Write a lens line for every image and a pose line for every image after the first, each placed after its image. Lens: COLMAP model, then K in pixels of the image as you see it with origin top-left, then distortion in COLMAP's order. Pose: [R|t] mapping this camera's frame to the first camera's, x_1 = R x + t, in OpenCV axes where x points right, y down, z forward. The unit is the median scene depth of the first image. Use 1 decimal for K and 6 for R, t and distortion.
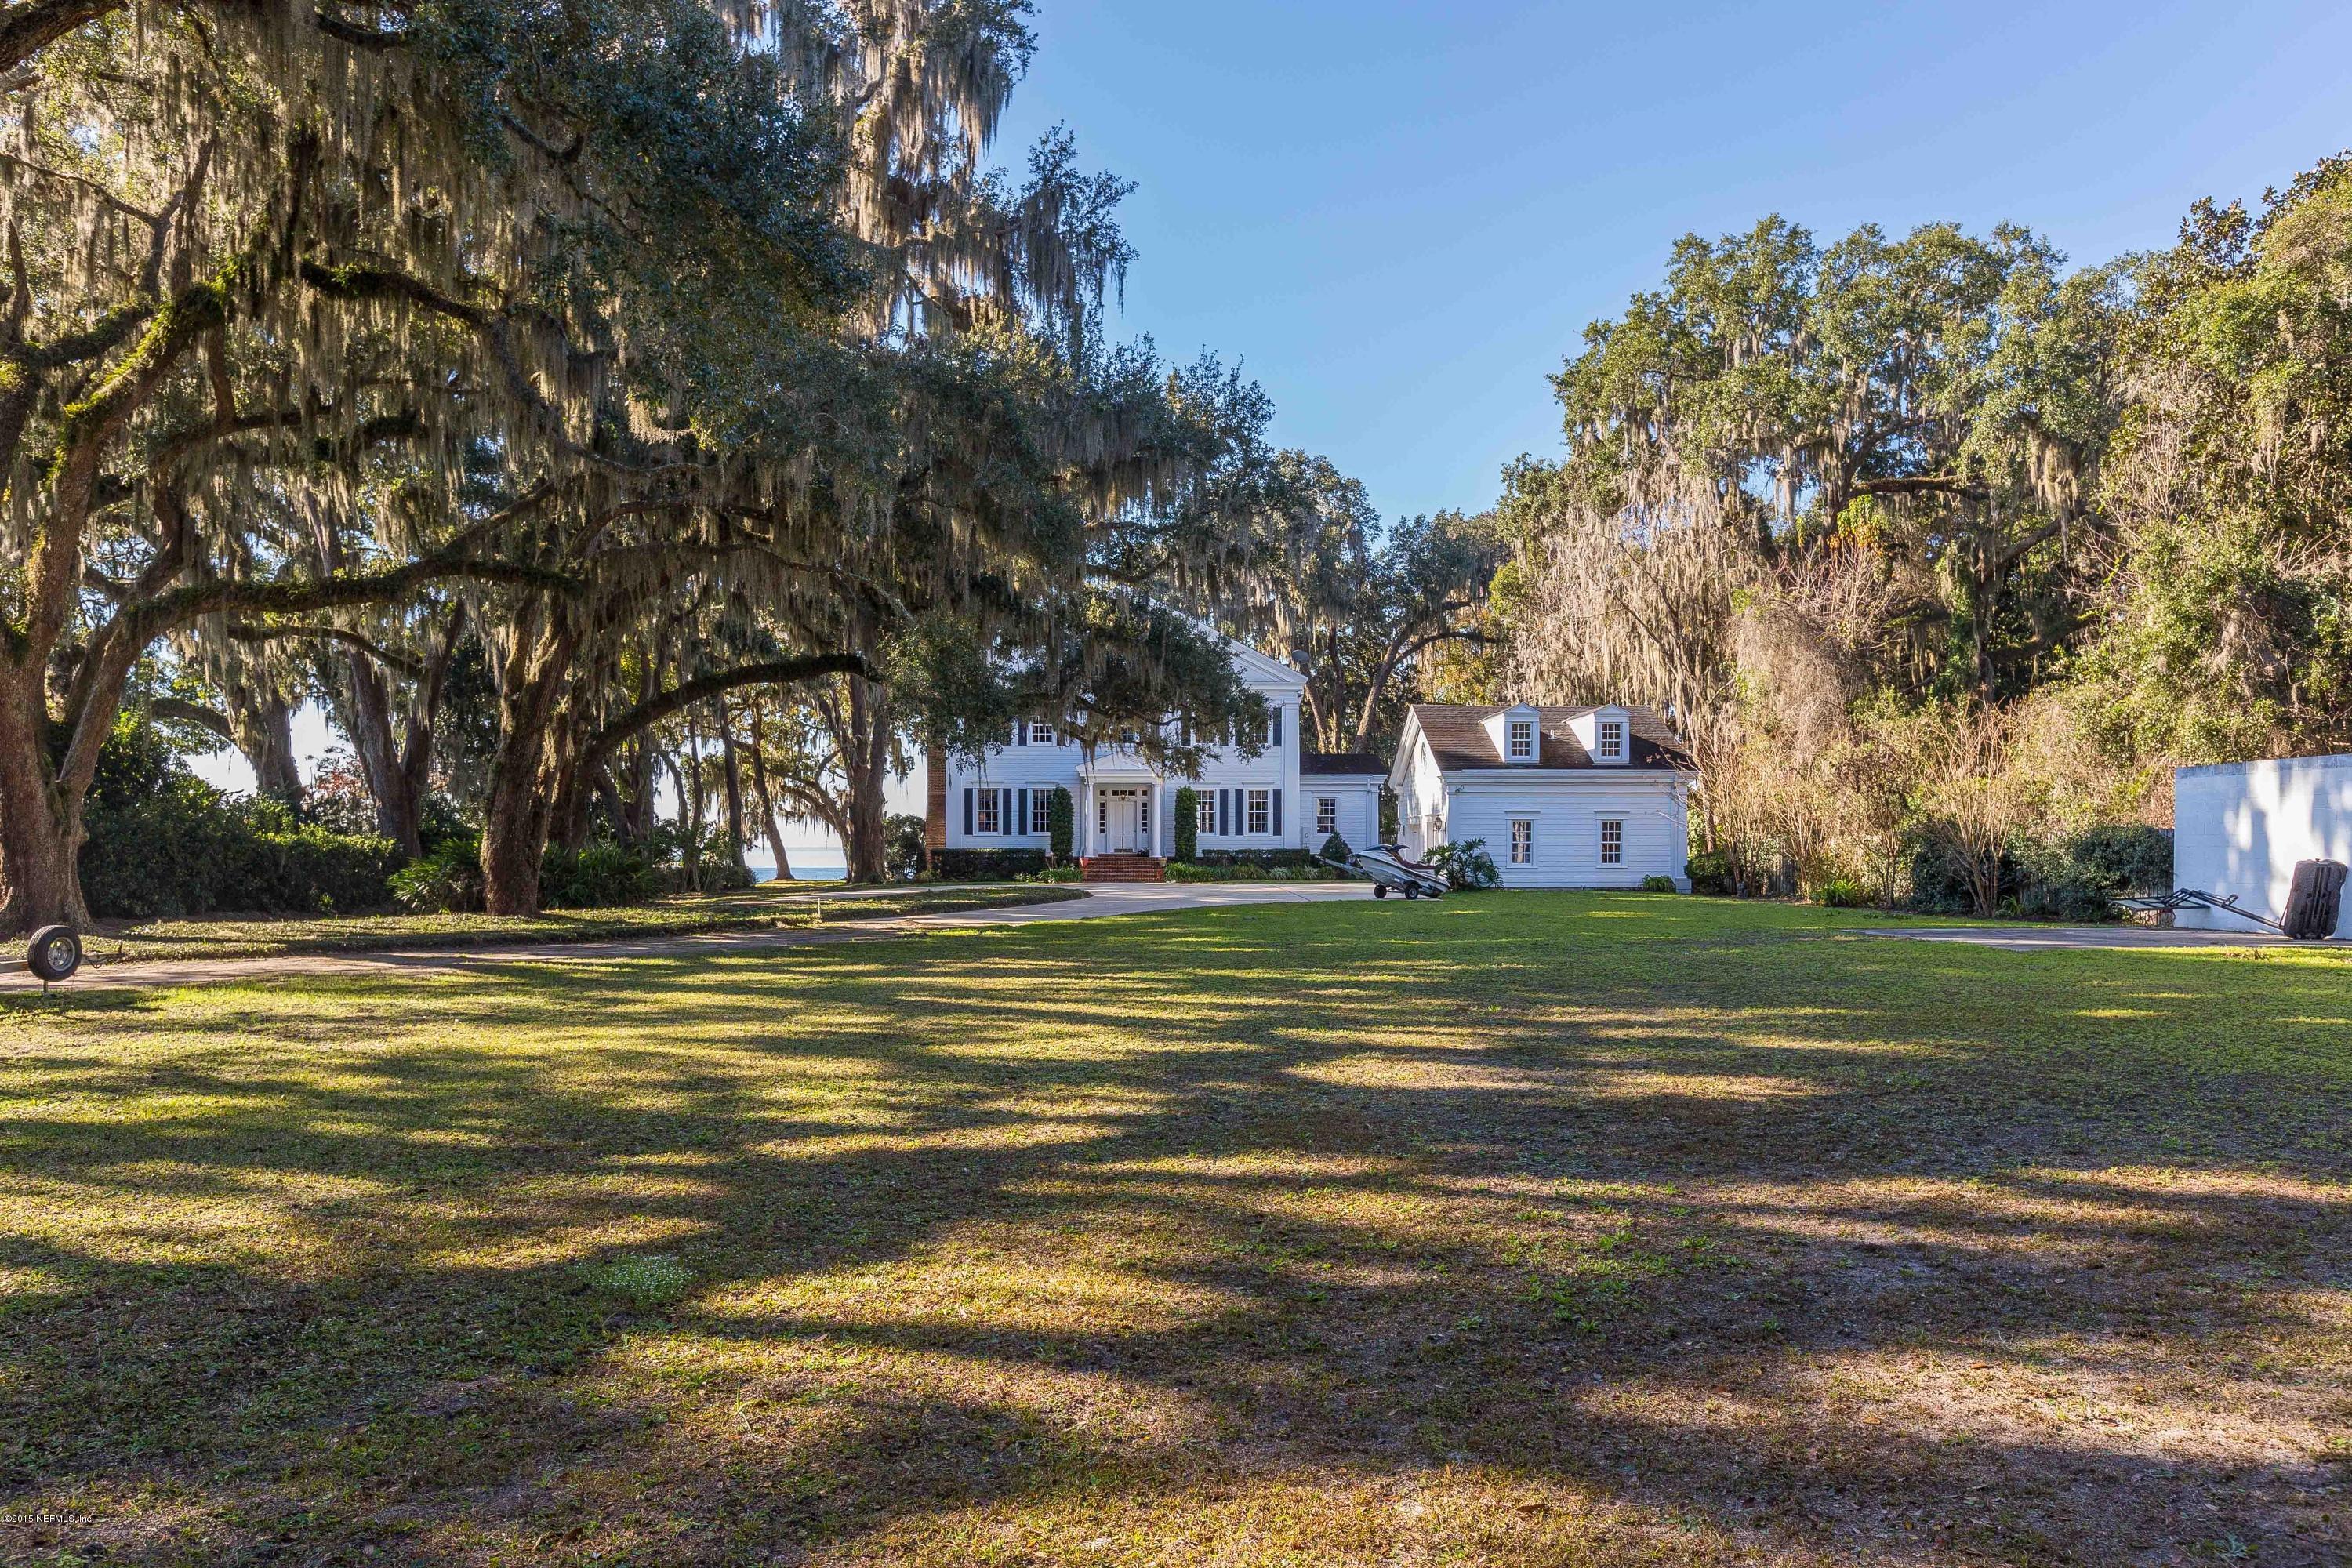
lens RADIAL K [[1619.1, 0, 1177.3], [0, 1619.1, 864.7], [0, 0, 1]] dist [0.004286, -0.000145]
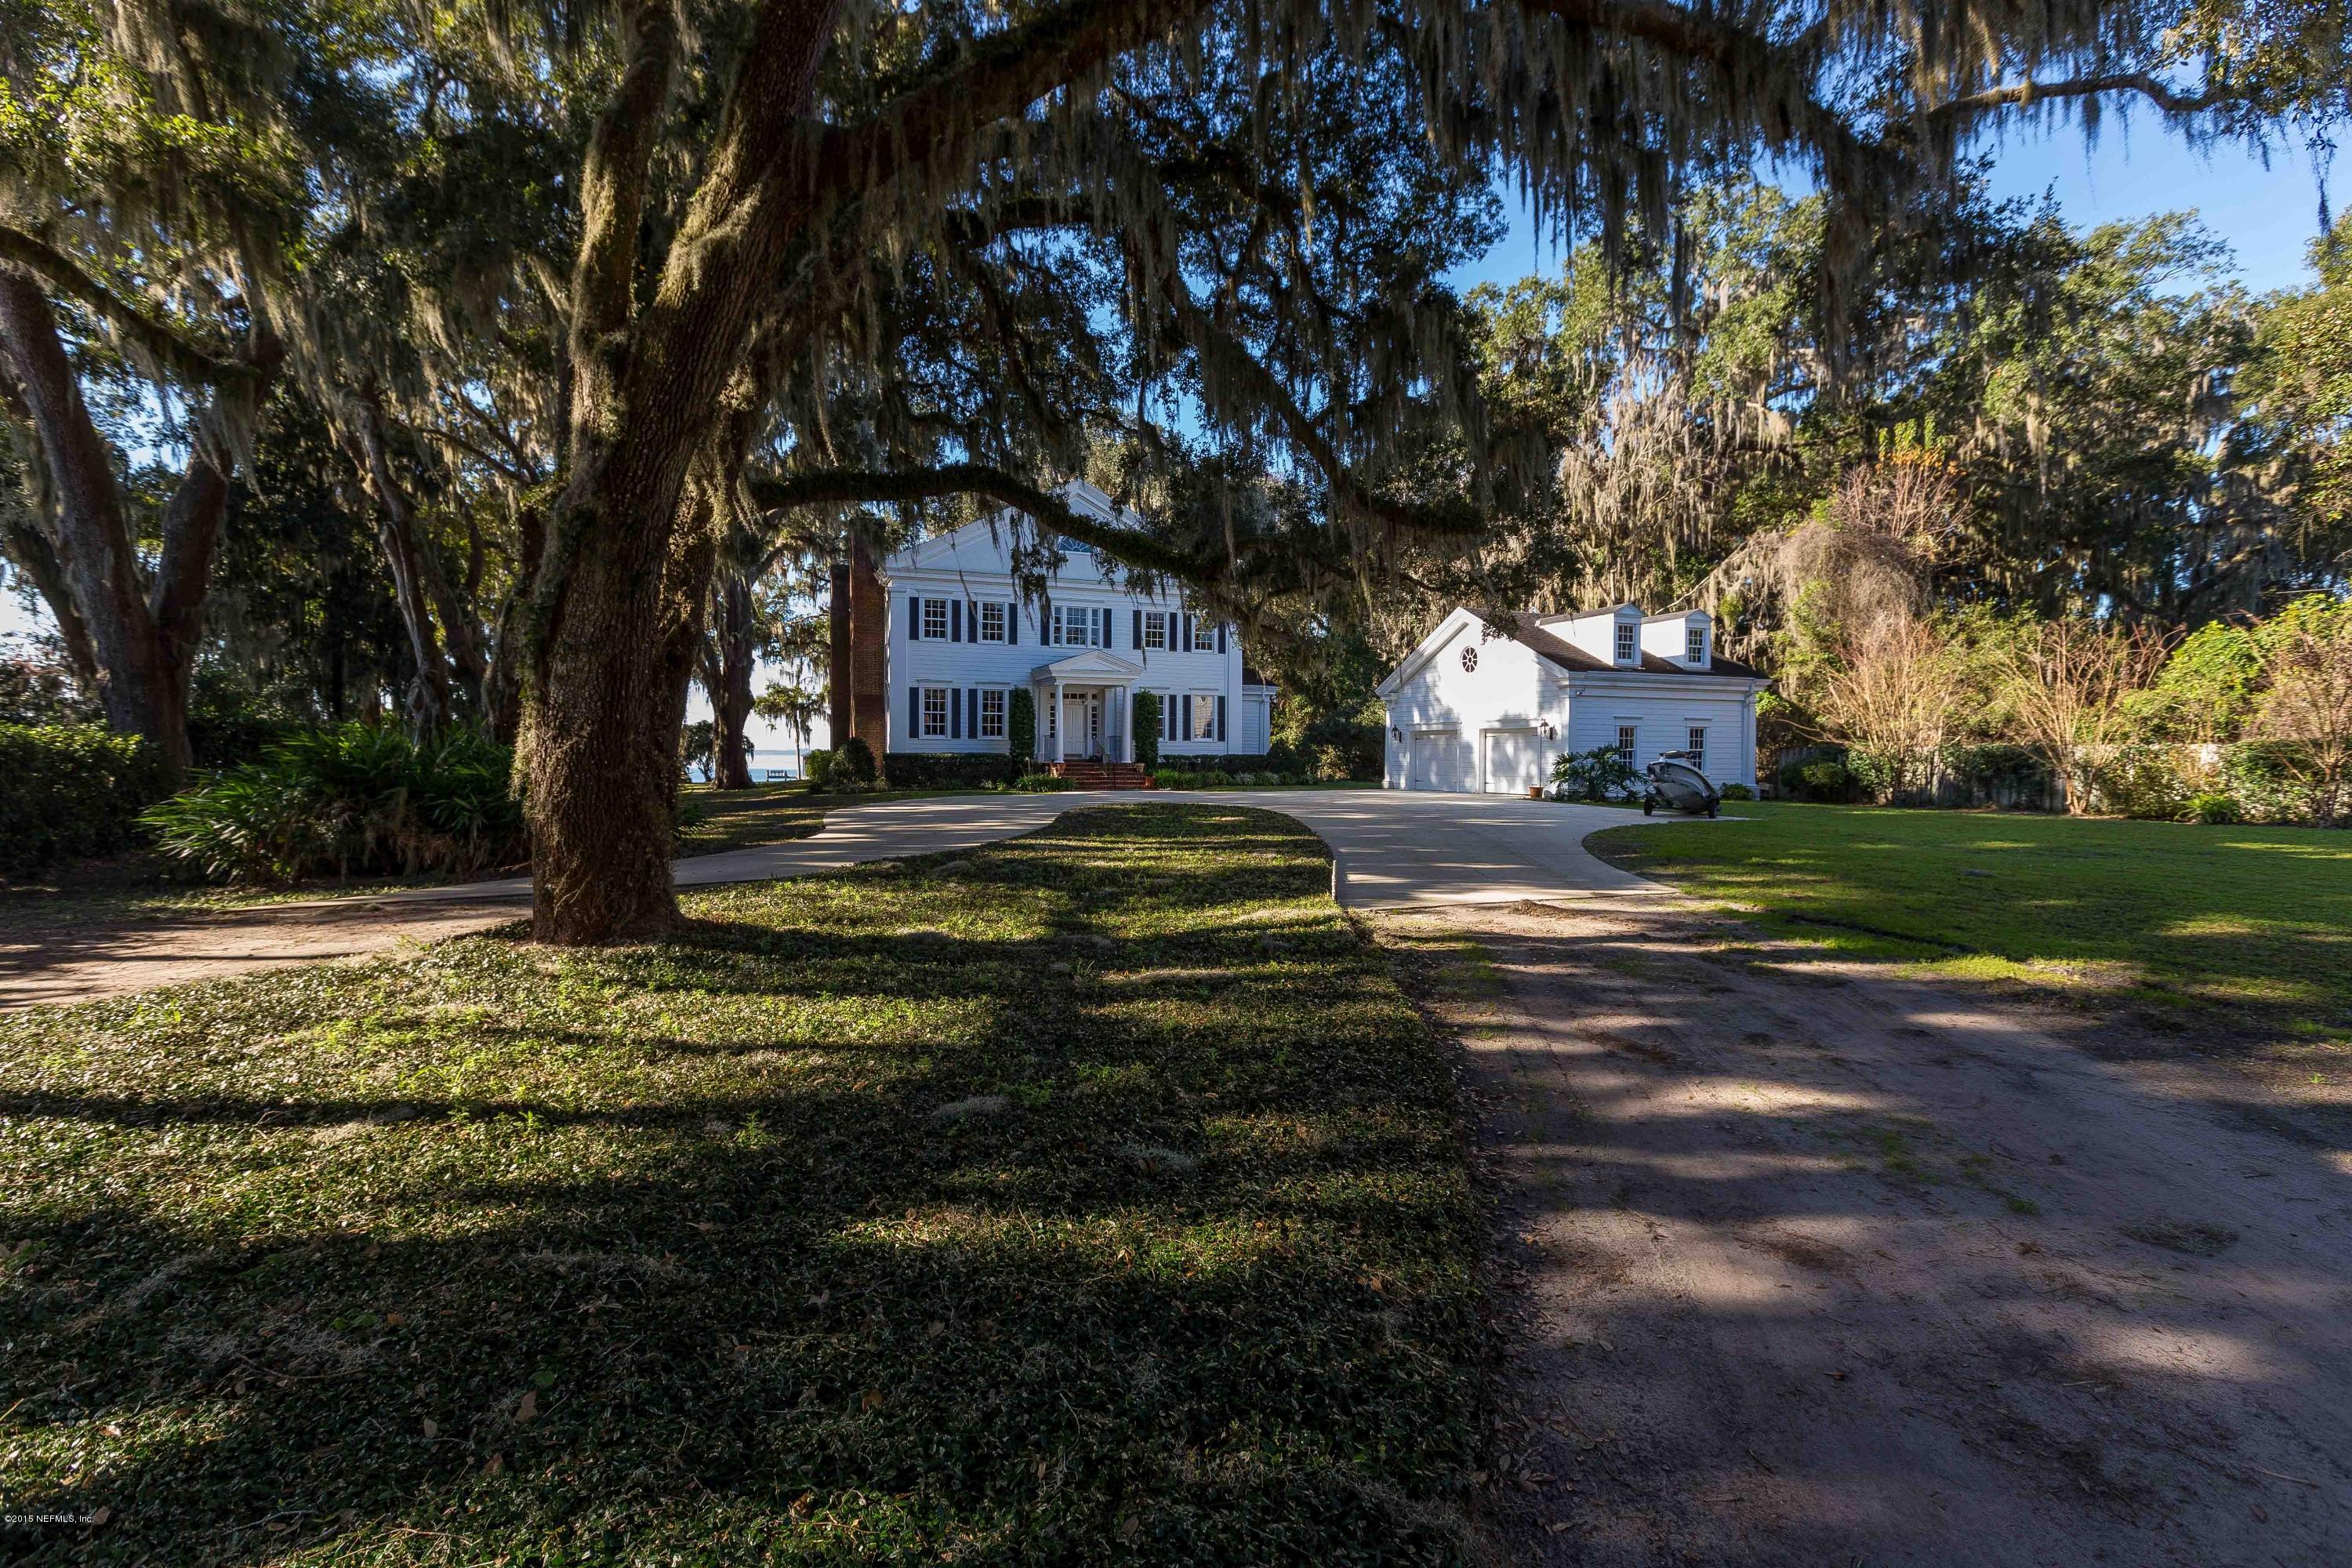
lens RADIAL K [[1074.4, 0, 1174.8], [0, 1074.4, 774.8], [0, 0, 1]] dist [-0.001306, -0.000004]
pose [[0.942231, -0.002661, 0.334952, -0.193515], [-0.000694, 0.999951, 0.009896, -0.003833], [-0.334962, -0.009556, 0.942183, 0.379674]]
